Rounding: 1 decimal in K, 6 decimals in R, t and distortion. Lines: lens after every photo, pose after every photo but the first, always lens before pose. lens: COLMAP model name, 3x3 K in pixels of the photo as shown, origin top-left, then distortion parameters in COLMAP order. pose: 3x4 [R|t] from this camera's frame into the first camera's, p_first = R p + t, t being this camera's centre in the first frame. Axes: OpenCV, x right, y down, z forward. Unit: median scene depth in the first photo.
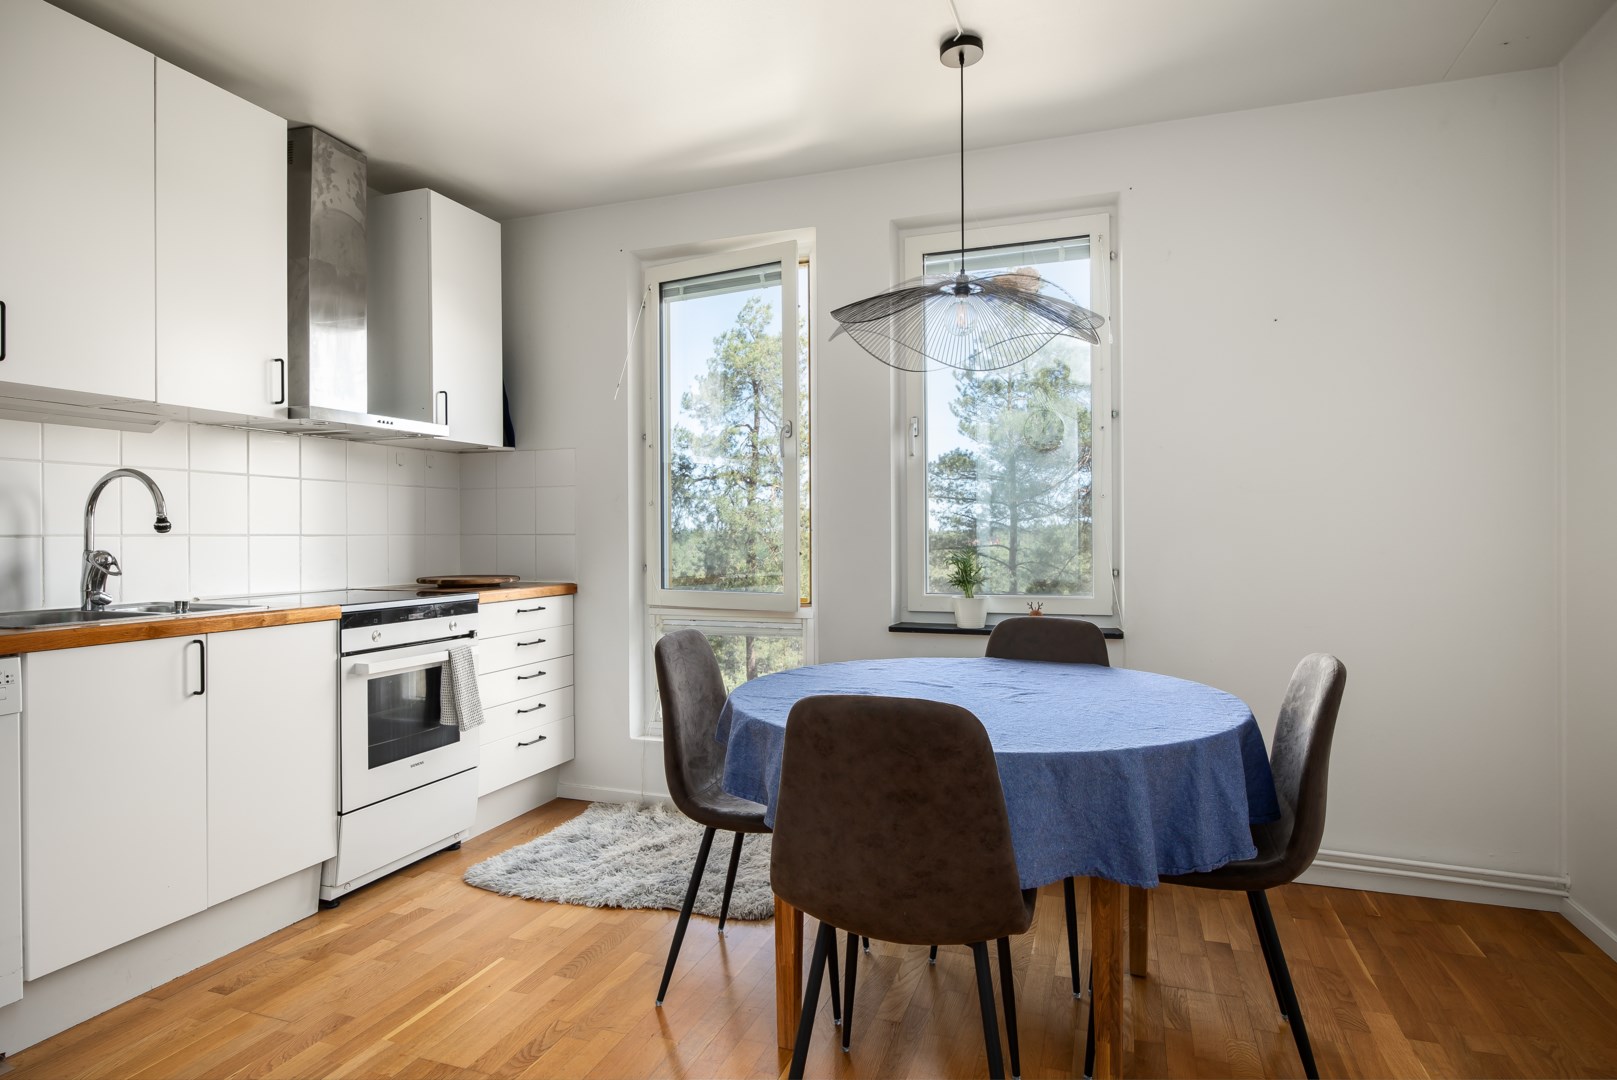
lens RADIAL K [[903.5, 0, 798.8], [0, 903.5, 532.5], [0, 0, 1]] dist [0.001733, 0.001603]
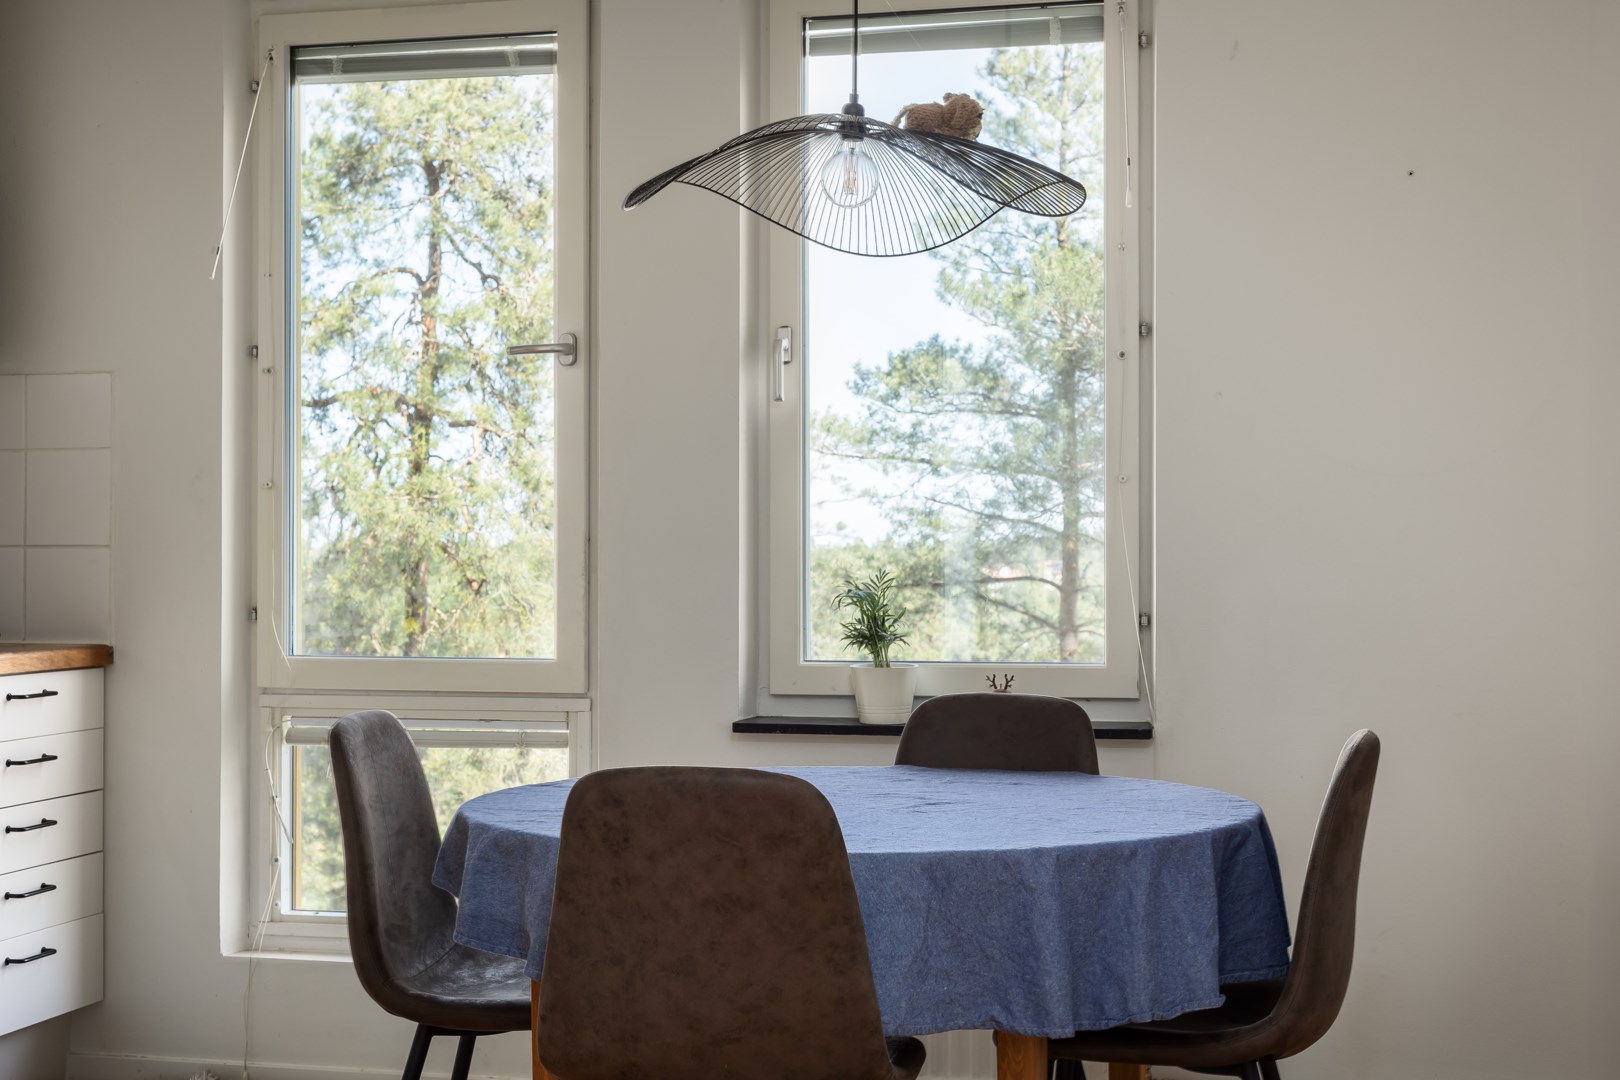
lens RADIAL K [[2498.8, 0, 794.2], [0, 2498.8, 545.2], [0, 0, 1]] dist [-0.030422, 0.000000]
pose [[0.994521, 0.004146, 0.104453, -0.019410], [-0.004176, 0.999991, 0.000065, -0.000412], [-0.104452, -0.000500, 0.994530, -0.487609]]
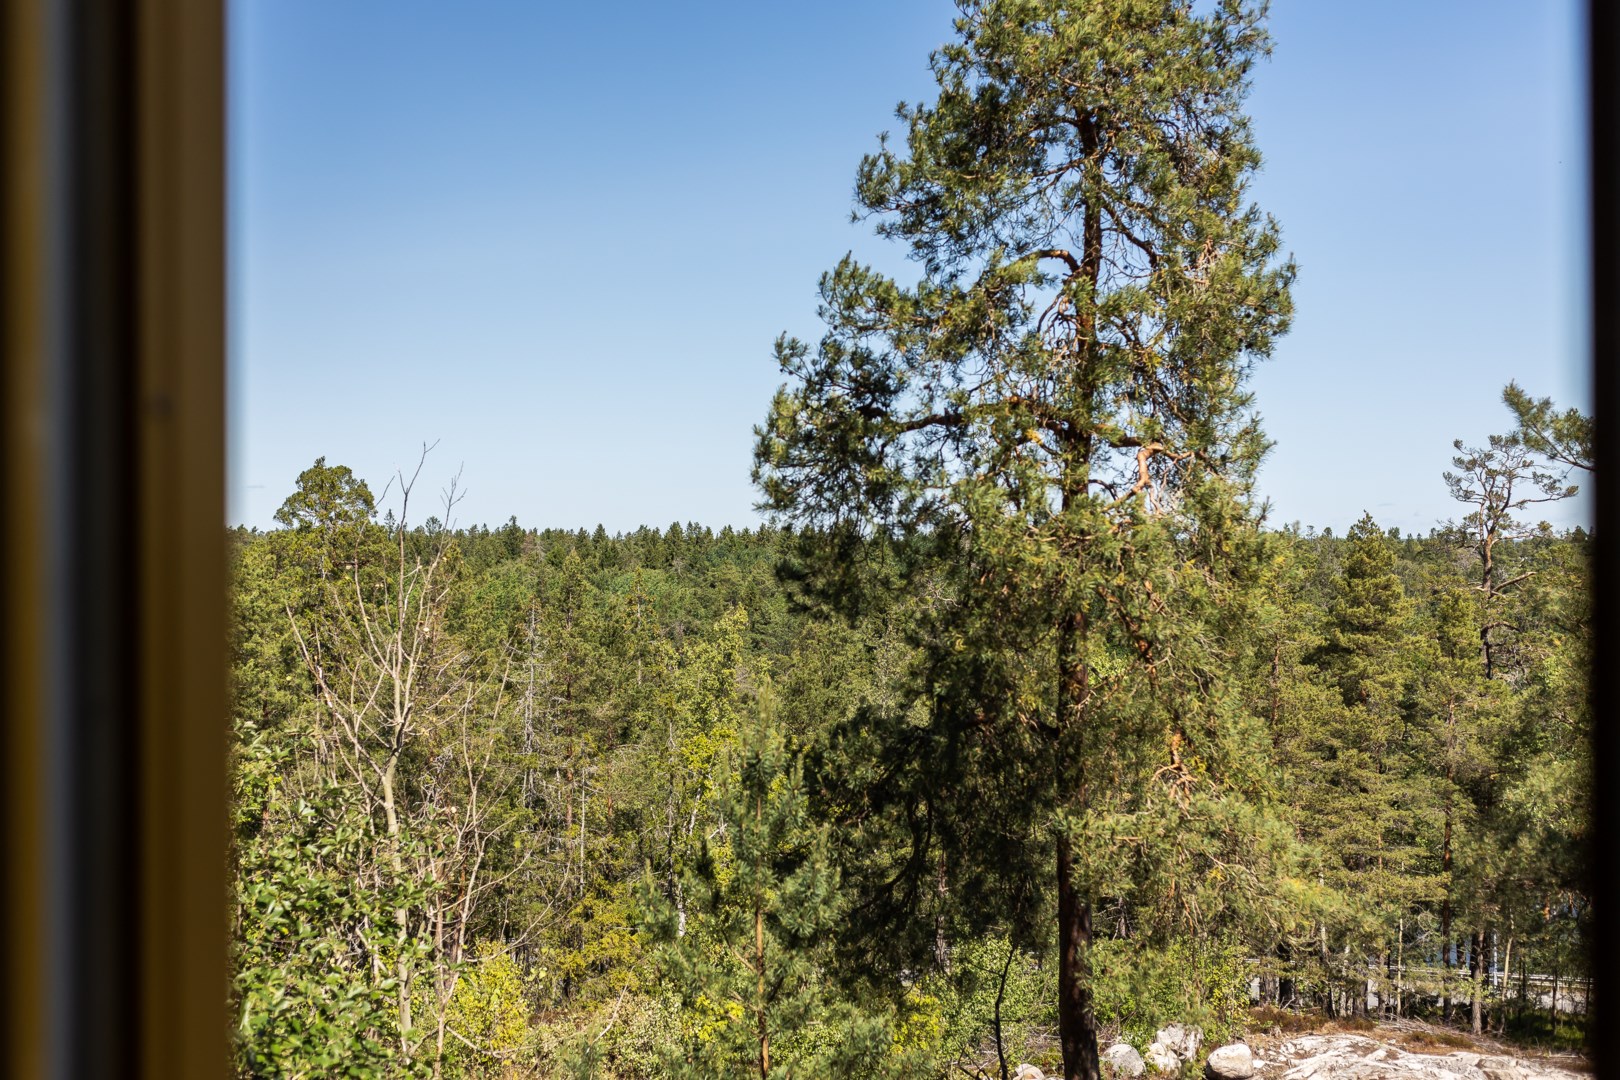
lens RADIAL K [[2371.5, 0, 799.5], [0, 2371.5, 535.0], [0, 0, 1]] dist [0.023085, 0.000000]
pose [[0.984256, -0.000866, -0.176747, -0.000555], [0.000399, 0.999996, -0.002679, -0.085111], [0.176749, 0.002566, 0.984253, 0.778709]]
